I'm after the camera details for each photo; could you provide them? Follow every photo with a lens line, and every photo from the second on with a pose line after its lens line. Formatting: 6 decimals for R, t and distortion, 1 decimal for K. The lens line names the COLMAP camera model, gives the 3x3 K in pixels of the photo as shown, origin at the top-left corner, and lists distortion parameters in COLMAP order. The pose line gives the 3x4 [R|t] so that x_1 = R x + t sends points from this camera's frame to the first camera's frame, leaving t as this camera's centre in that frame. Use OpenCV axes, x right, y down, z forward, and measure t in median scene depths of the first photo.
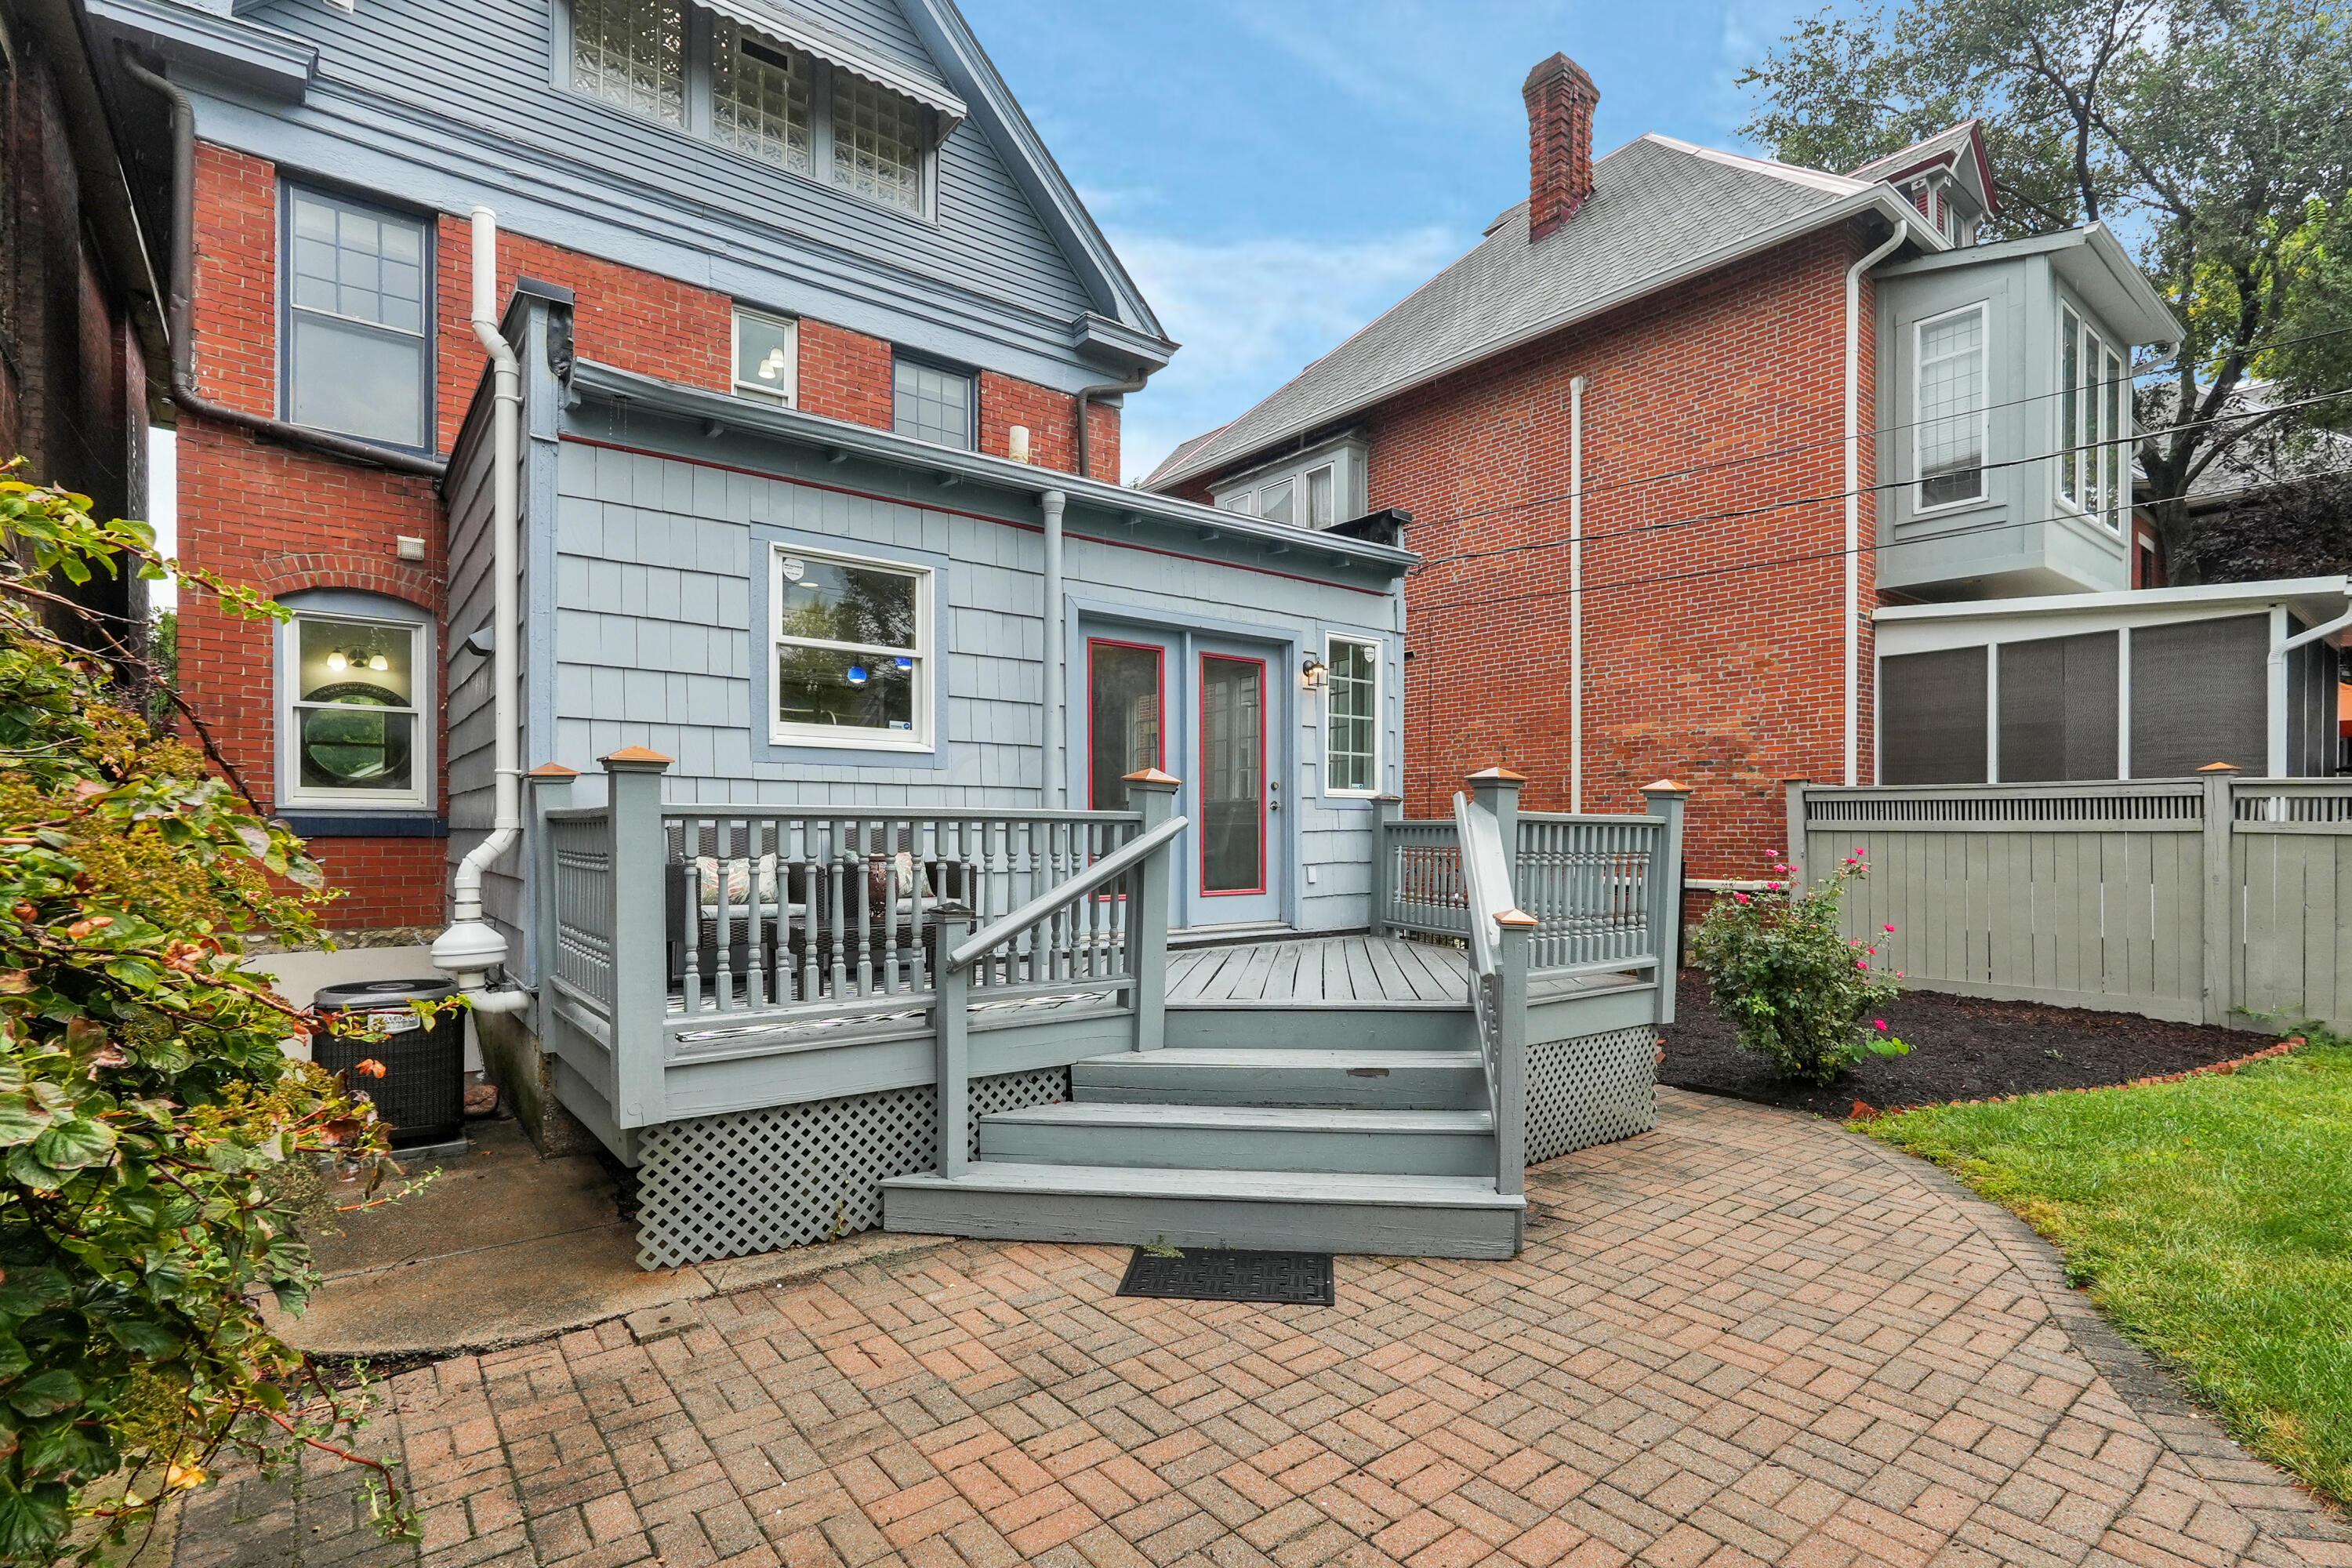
lens RADIAL K [[1097.8, 0, 1188.7], [0, 1097.8, 845.1], [0, 0, 1]] dist [-0.020184, 0.008147]
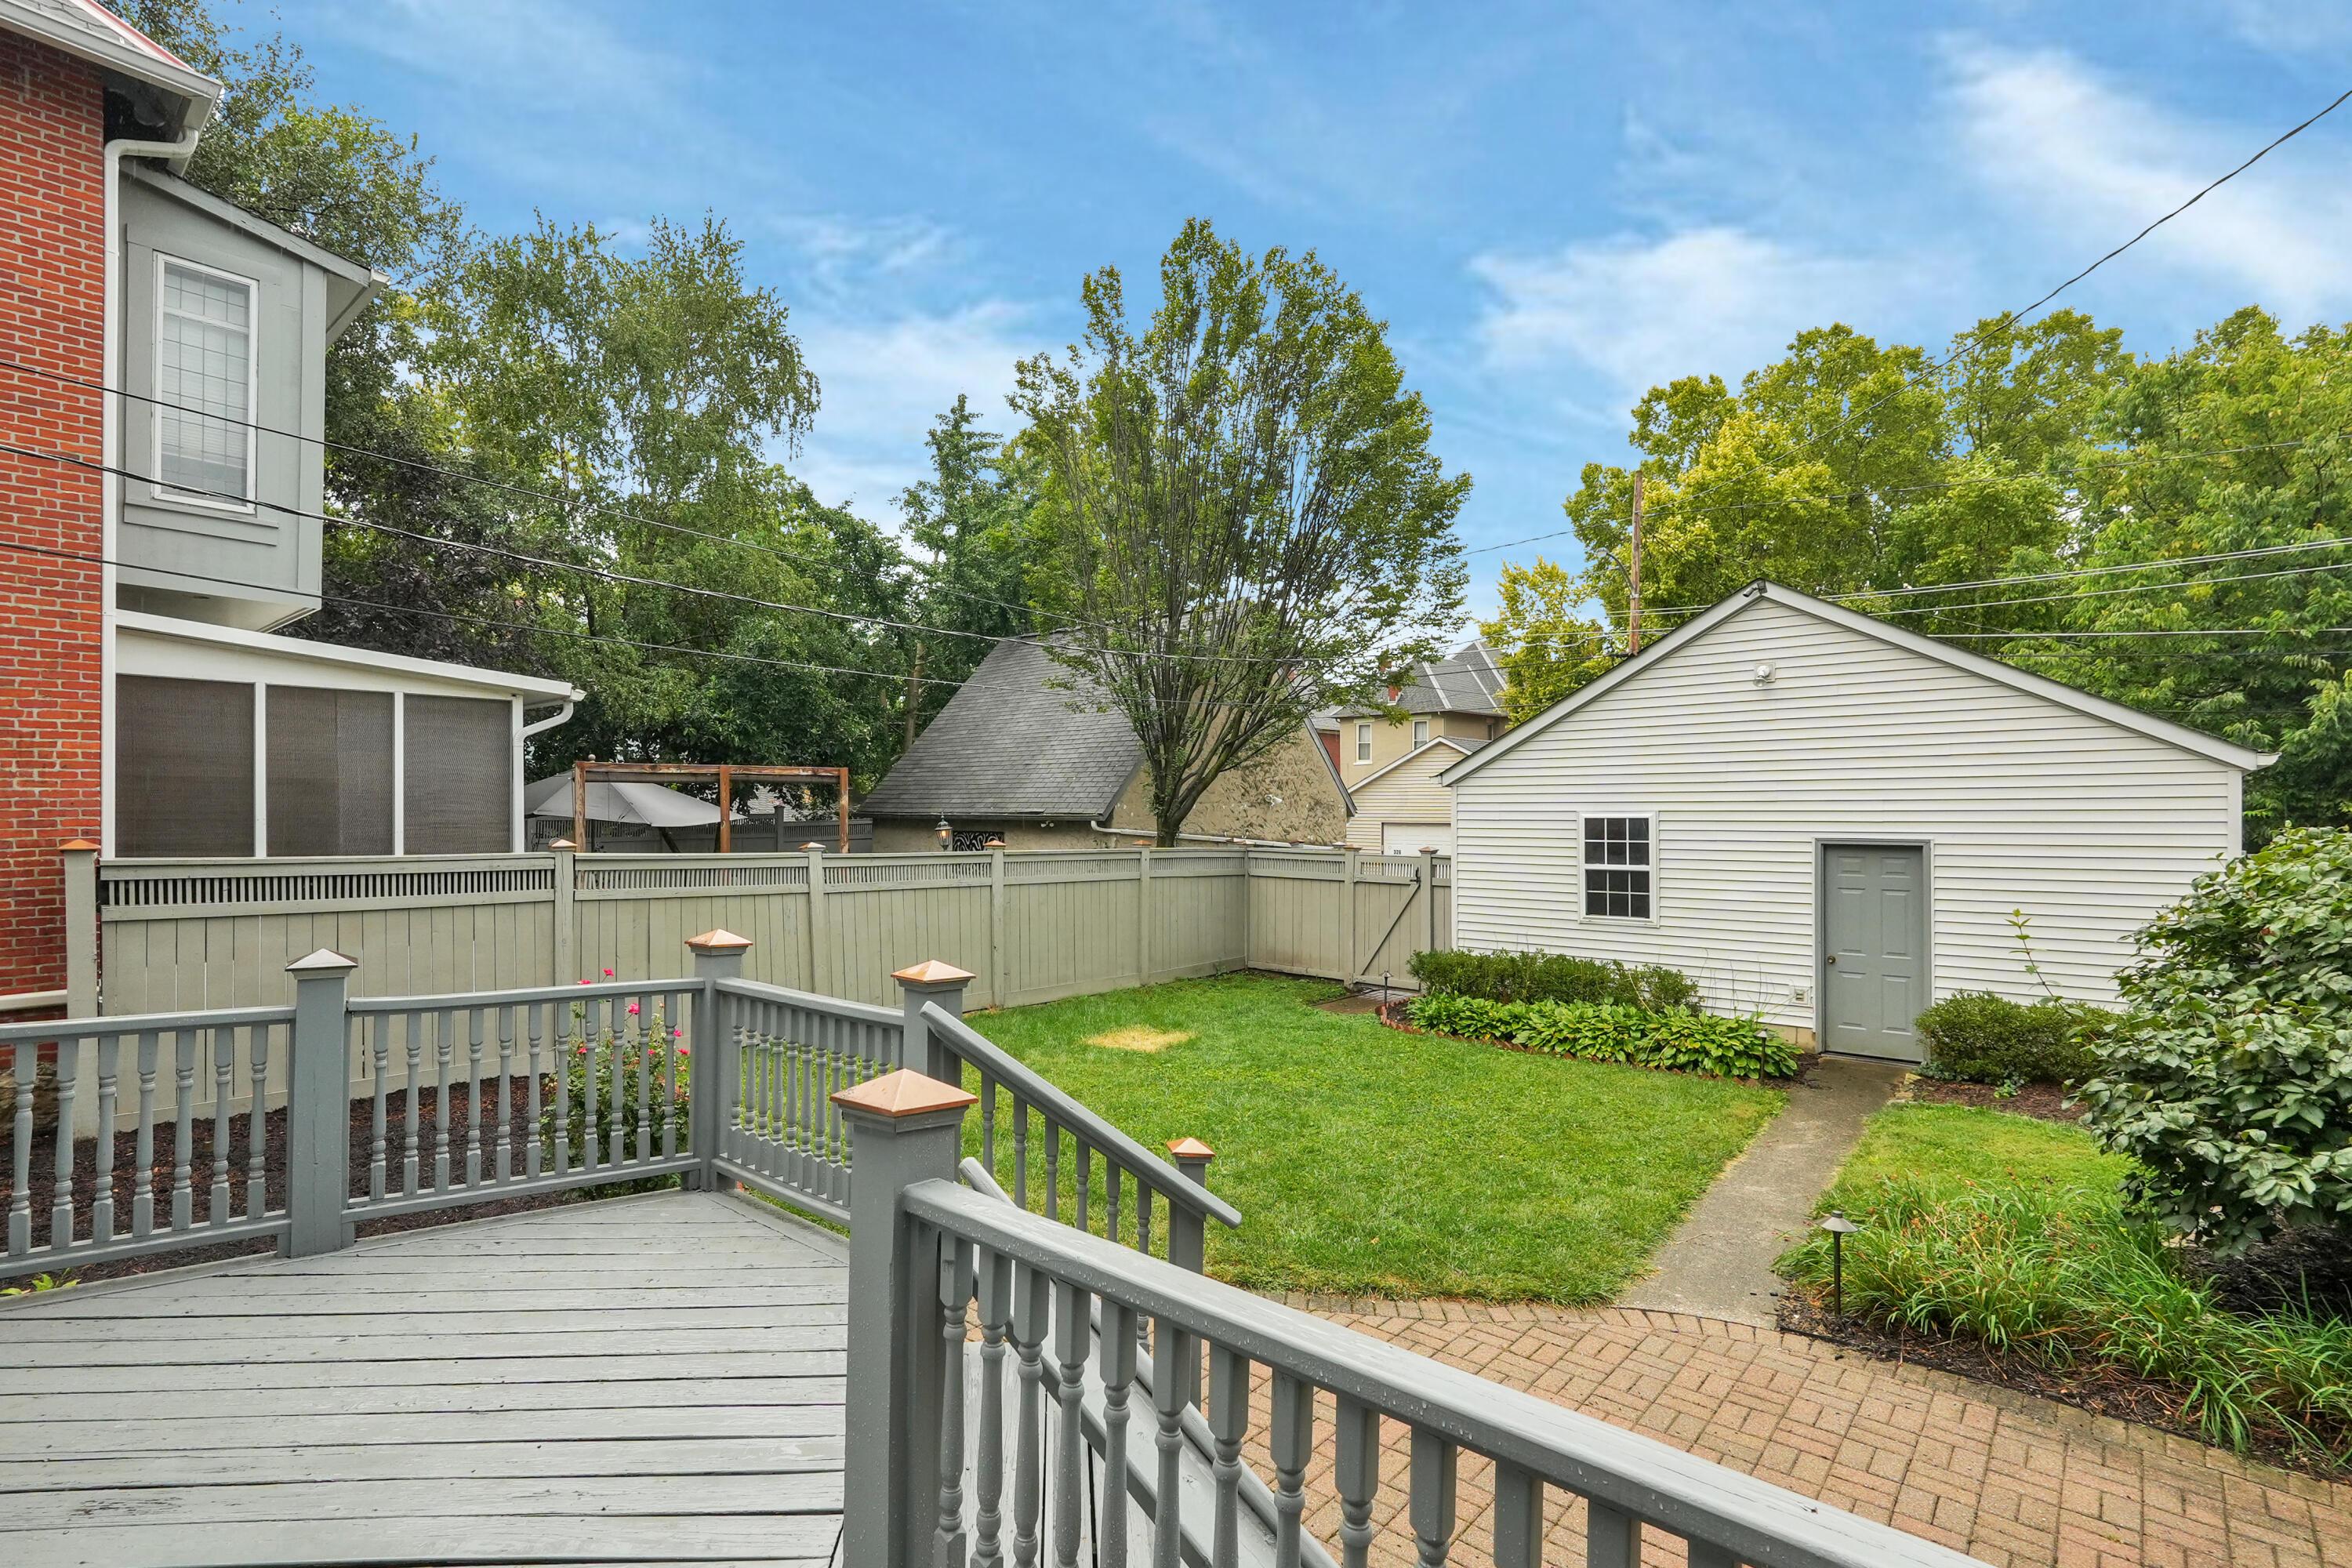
lens RADIAL K [[1097.8, 0, 1118.1], [0, 1097.8, 806.3], [0, 0, 1]] dist [-0.020184, 0.008147]
pose [[-0.178919, 0.003275, 0.983858, -0.336840], [0.001655, 0.999994, -0.003028, -0.123992], [-0.983862, 0.001087, -0.178924, 0.721076]]
